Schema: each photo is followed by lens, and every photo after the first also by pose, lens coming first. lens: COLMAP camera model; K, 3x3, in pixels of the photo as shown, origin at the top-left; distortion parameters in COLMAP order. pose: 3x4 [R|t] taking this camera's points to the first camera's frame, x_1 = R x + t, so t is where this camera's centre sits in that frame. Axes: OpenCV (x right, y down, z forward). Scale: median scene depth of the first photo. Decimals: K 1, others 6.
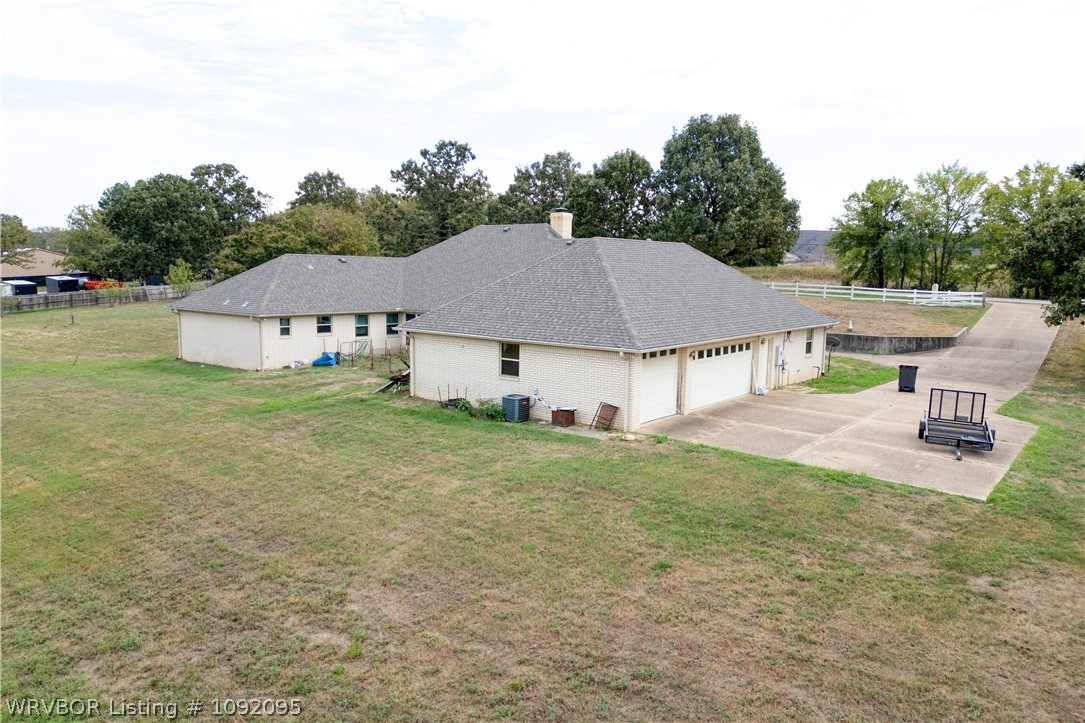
lens RADIAL K [[758.7, 0, 549.4], [0, 758.7, 360.4], [0, 0, 1]] dist [0.090588, -0.096133]
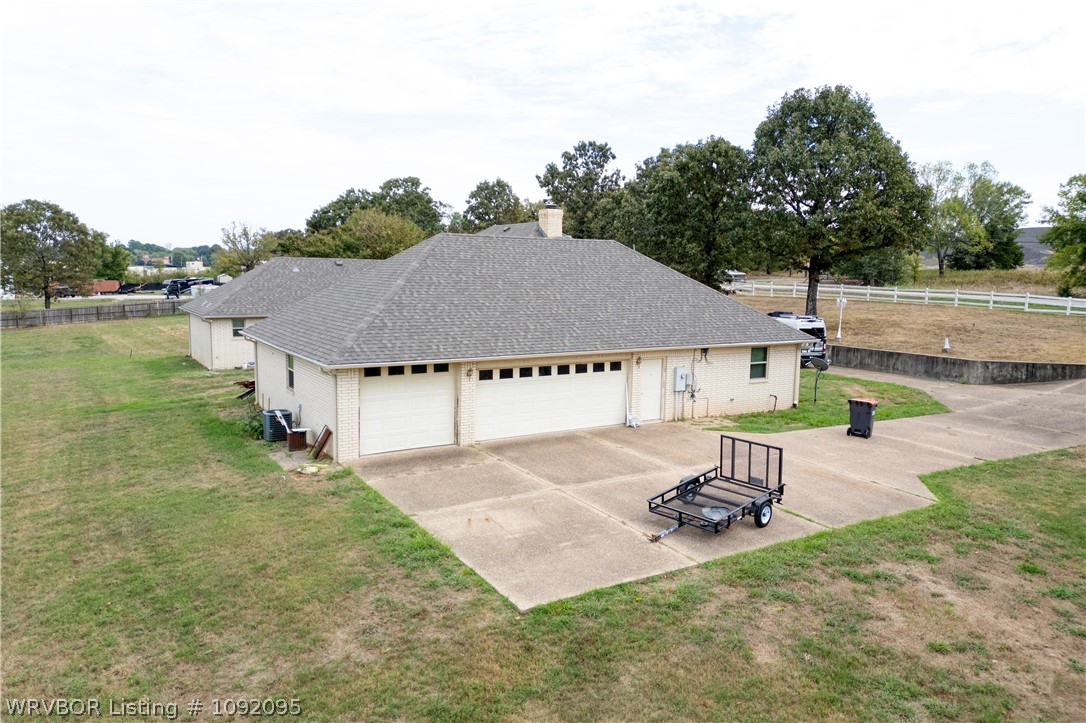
lens RADIAL K [[759.4, 0, 549.9], [0, 759.4, 360.4], [0, 0, 1]] dist [0.090588, -0.096133]
pose [[0.939725, 0.037944, -0.339820, 0.276870], [-0.040705, 0.999171, -0.000998, -0.012199], [0.339501, 0.014770, 0.940490, 0.131309]]
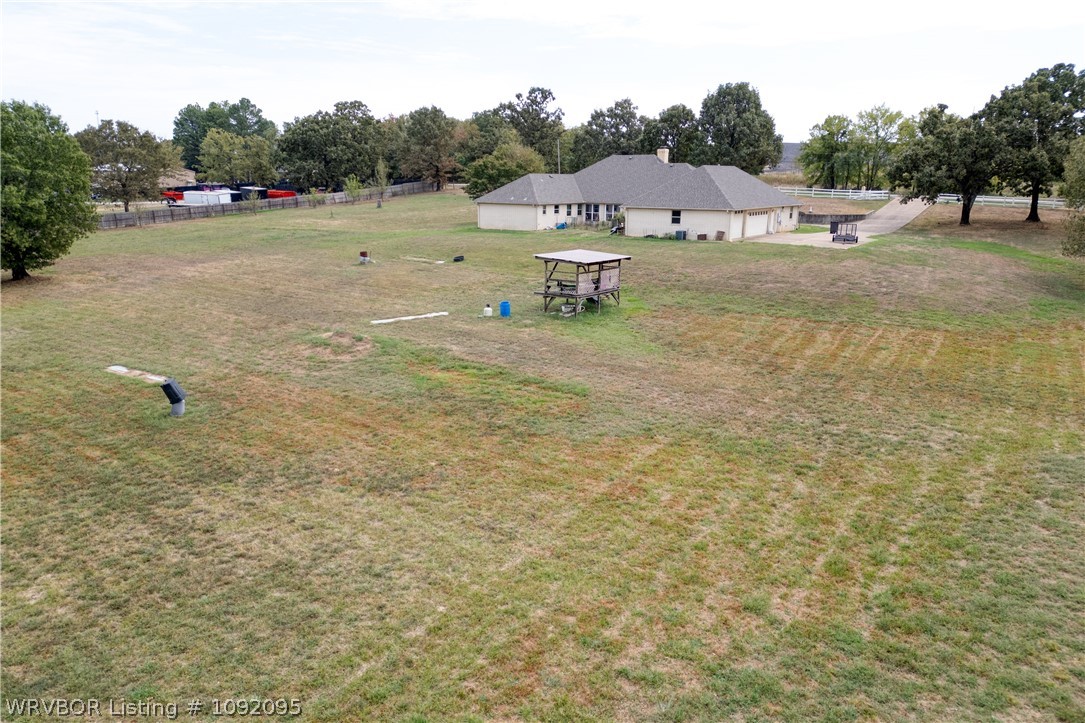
lens RADIAL K [[758.7, 0, 549.4], [0, 758.7, 360.4], [0, 0, 1]] dist [0.090588, -0.096133]
pose [[0.998898, -0.018057, 0.043327, -0.306733], [0.012953, 0.993246, 0.115304, 0.090392], [-0.045116, -0.114615, 0.992385, -0.805029]]
